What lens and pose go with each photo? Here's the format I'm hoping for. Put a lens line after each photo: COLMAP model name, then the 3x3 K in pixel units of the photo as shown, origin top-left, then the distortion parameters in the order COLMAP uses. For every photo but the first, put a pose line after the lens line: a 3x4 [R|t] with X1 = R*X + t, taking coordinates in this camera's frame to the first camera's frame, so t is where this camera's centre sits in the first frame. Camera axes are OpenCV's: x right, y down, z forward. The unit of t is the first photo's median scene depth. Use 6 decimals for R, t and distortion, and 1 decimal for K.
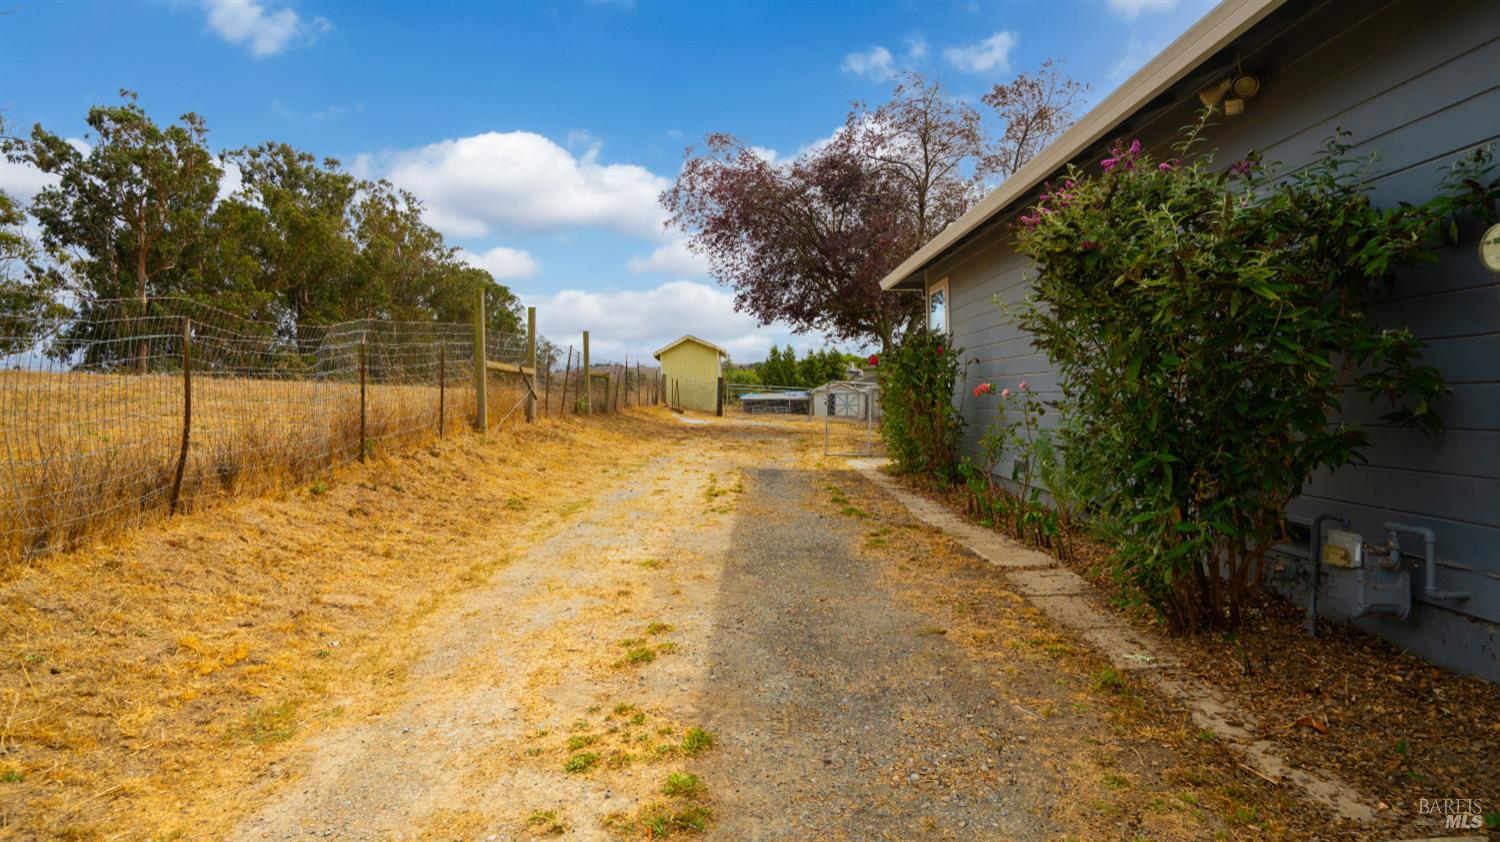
lens RADIAL K [[853.3, 0, 739.9], [0, 853.3, 411.7], [0, 0, 1]] dist [-0.007533, 0.011064]
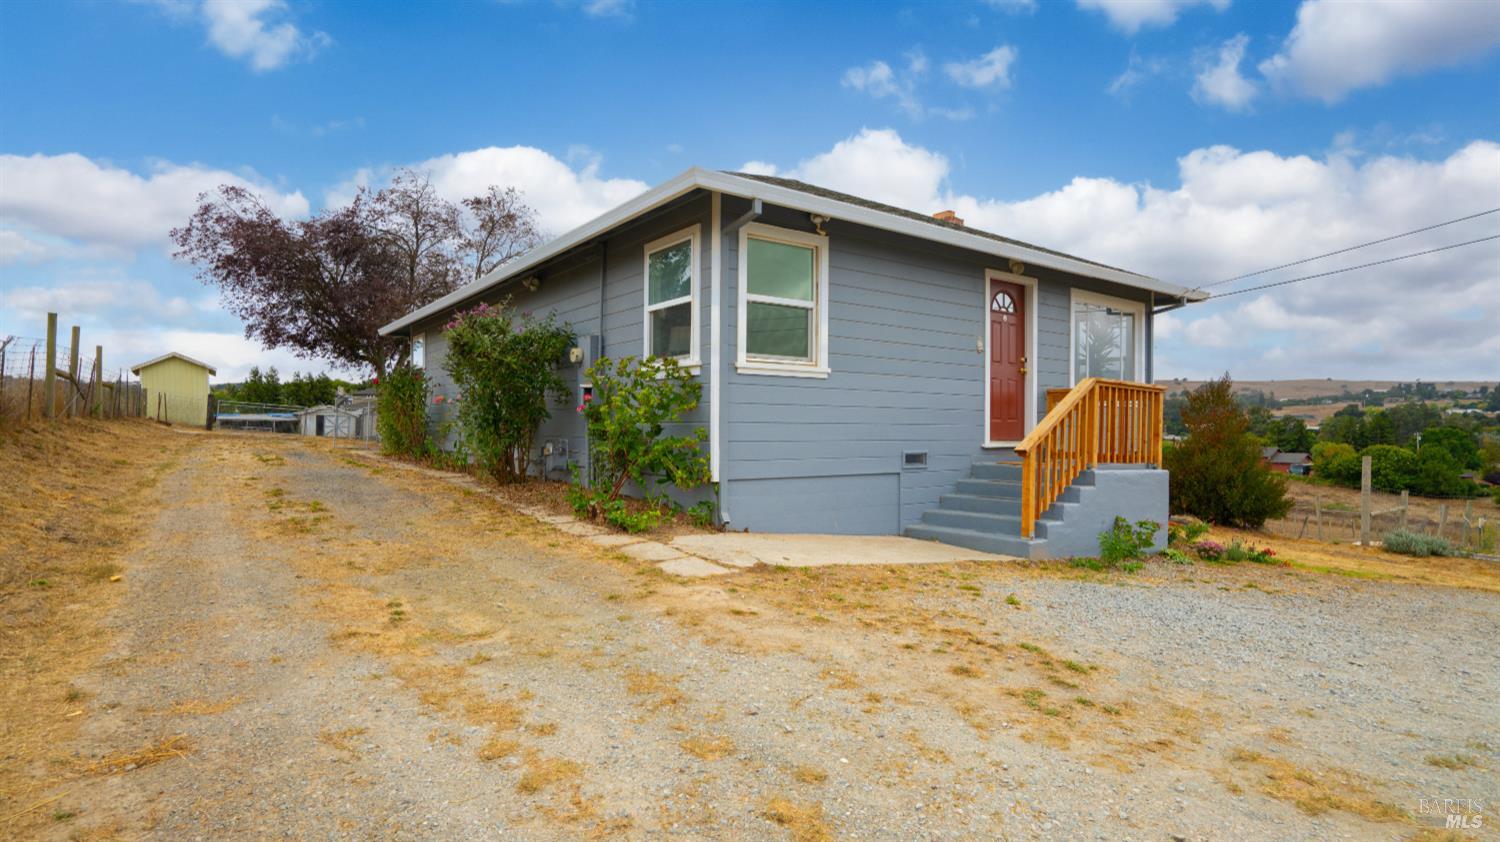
lens RADIAL K [[770.7, 0, 747.2], [0, 770.7, 410.3], [0, 0, 1]] dist [-0.013567, 0.000041]
pose [[0.813790, 0.031007, 0.580332, -0.016995], [-0.009004, 0.999129, -0.040756, 0.007144], [-0.581090, 0.027942, 0.813360, -0.090715]]
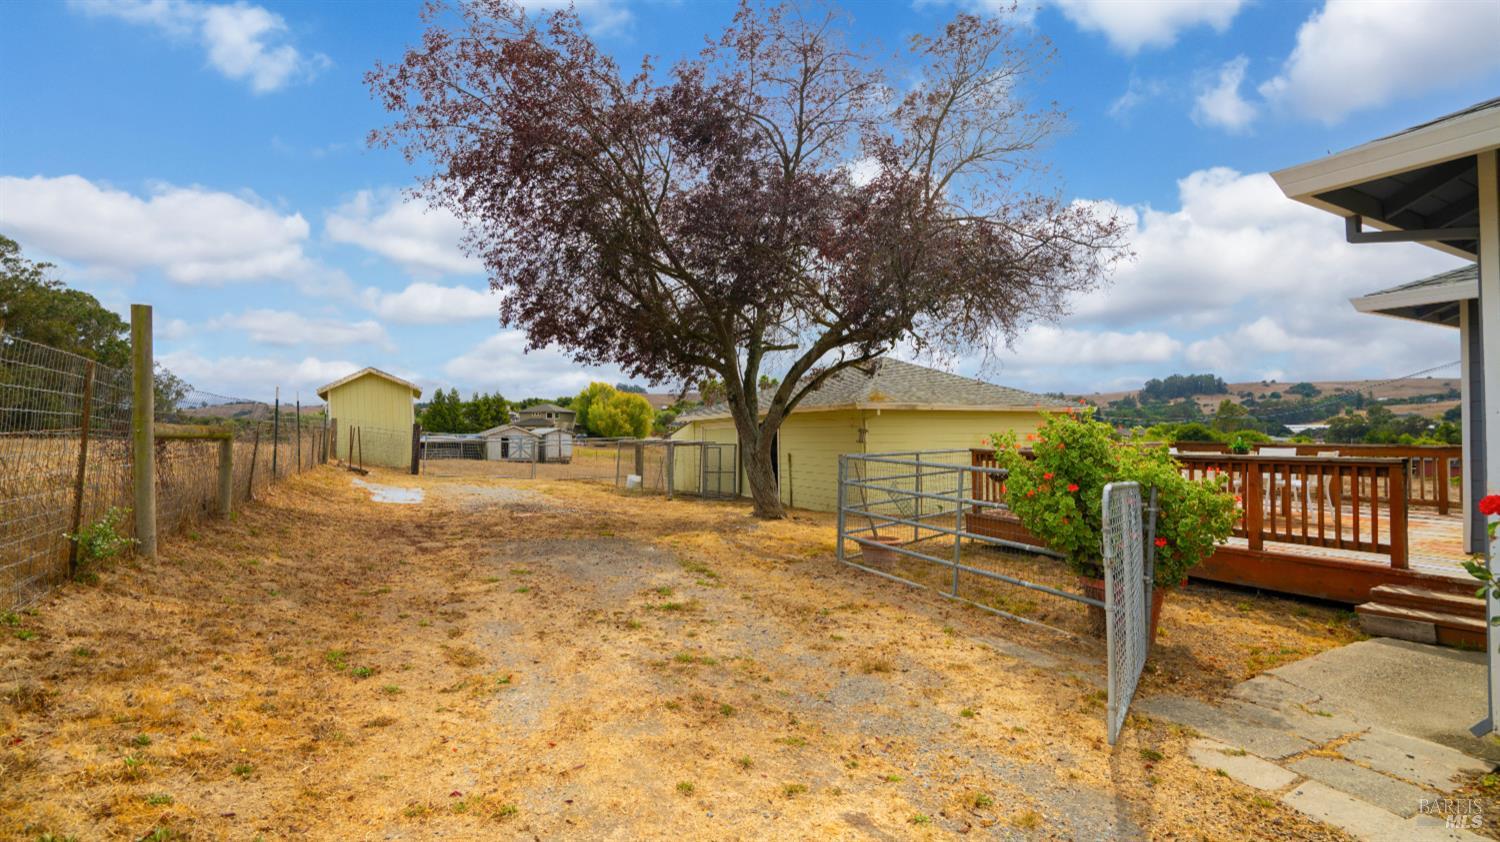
lens RADIAL K [[692.5, 0, 726.1], [0, 692.5, 416.3], [0, 0, 1]] dist [-0.016891, 0.002430]
pose [[0.898443, 0.019415, 0.438661, -0.024314], [0.000470, 0.998979, -0.045178, -0.009879], [-0.439090, 0.040796, 0.897516, 0.168653]]
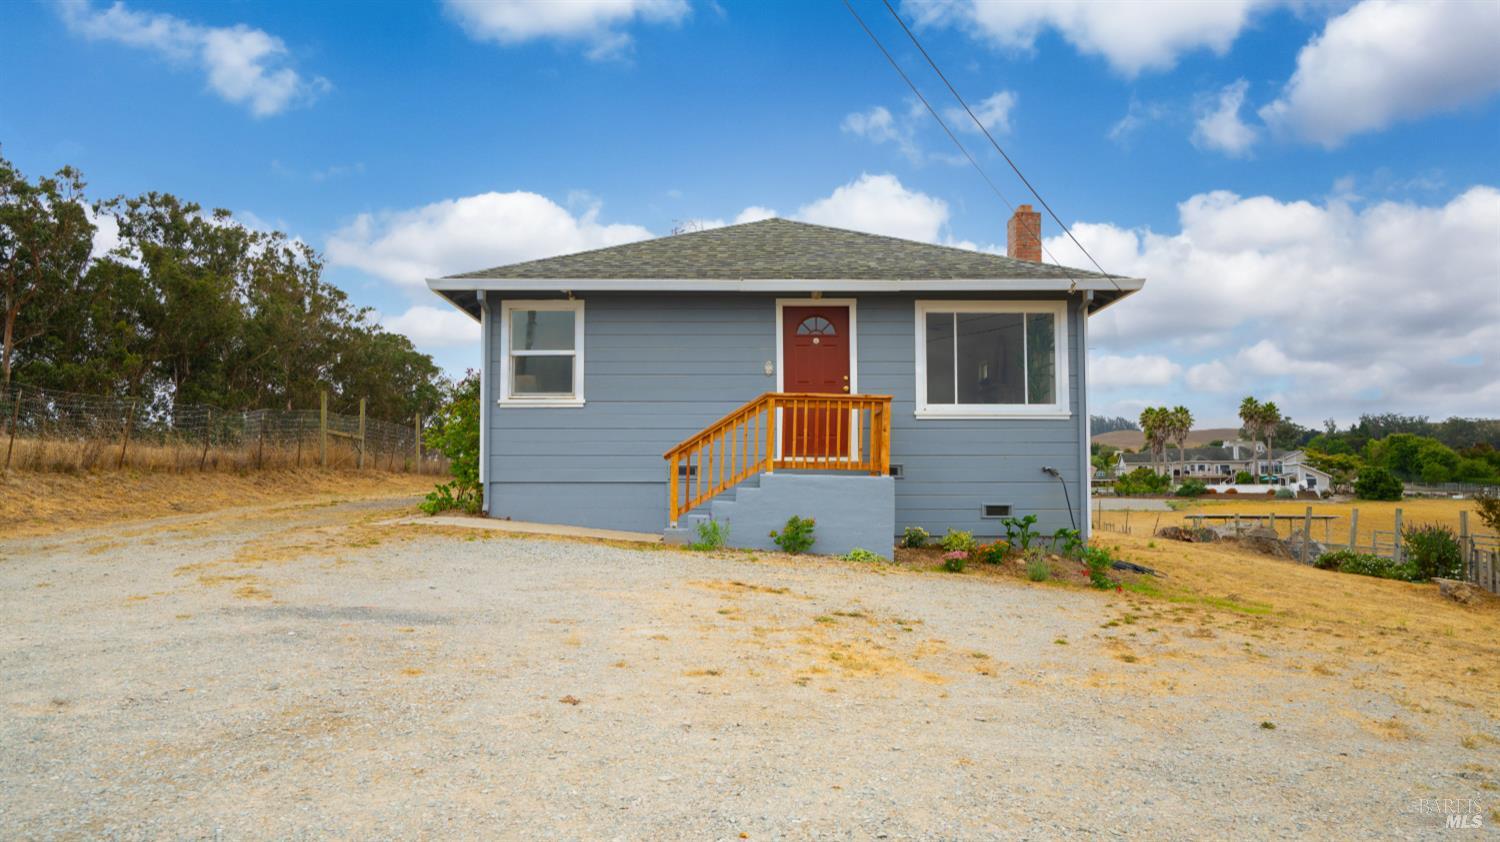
lens RADIAL K [[1169.2, 0, 737.4], [0, 1169.2, 432.2], [0, 0, 1]] dist [0.029027, 0.015575]
pose [[0.999711, 0.012298, -0.020660, 0.107685], [-0.013859, 0.996919, -0.077205, 0.021109], [0.019647, 0.077469, 0.996801, -0.247678]]
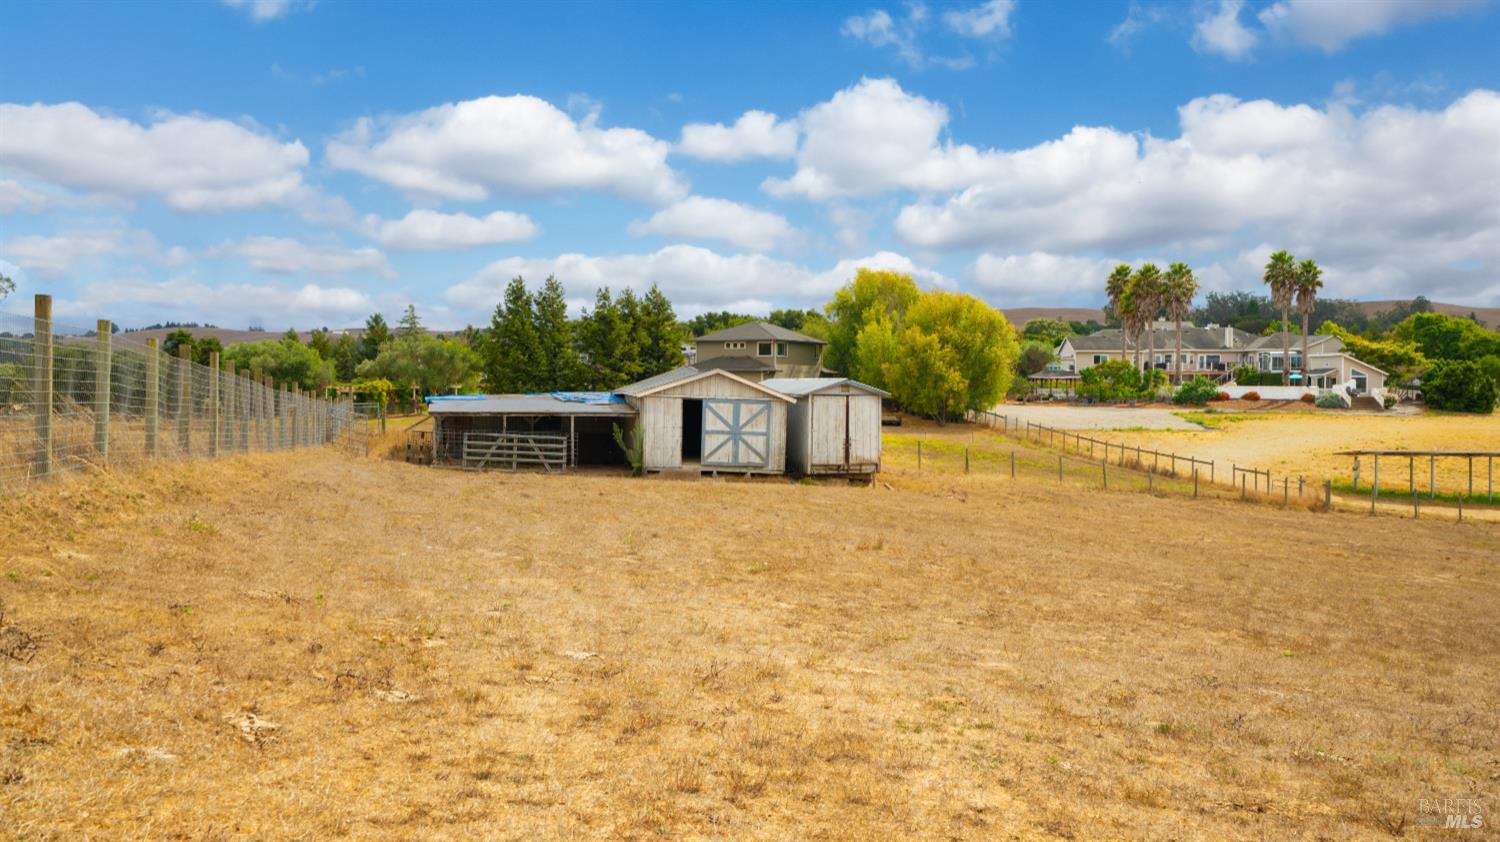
lens RADIAL K [[1405.7, 0, 744.9], [0, 1405.7, 418.9], [0, 0, 1]] dist [-0.000317, 0.000000]
pose [[0.976796, 0.017838, 0.213427, 0.006337], [-0.018256, 0.999833, -0.000013, -0.017599], [-0.213392, -0.003884, 0.976959, 0.538859]]
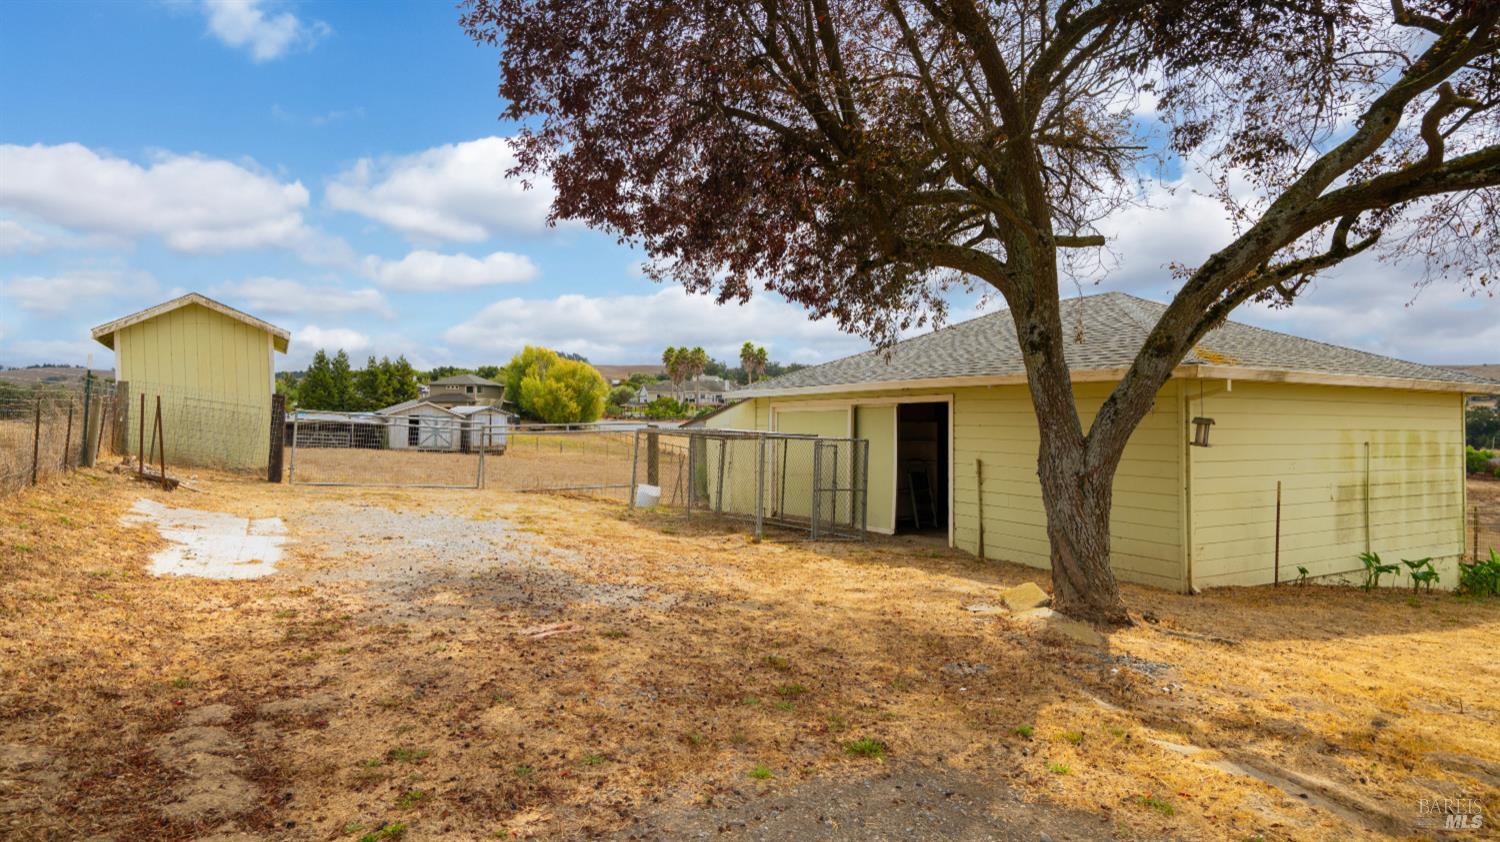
lens RADIAL K [[853.3, 0, 736.5], [0, 853.3, 419.1], [0, 0, 1]] dist [-0.007533, 0.011064]
pose [[0.870332, 0.022497, 0.491952, -0.017804], [-0.015433, 0.999711, -0.018413, -0.011961], [-0.492224, 0.008433, 0.870428, 0.265854]]
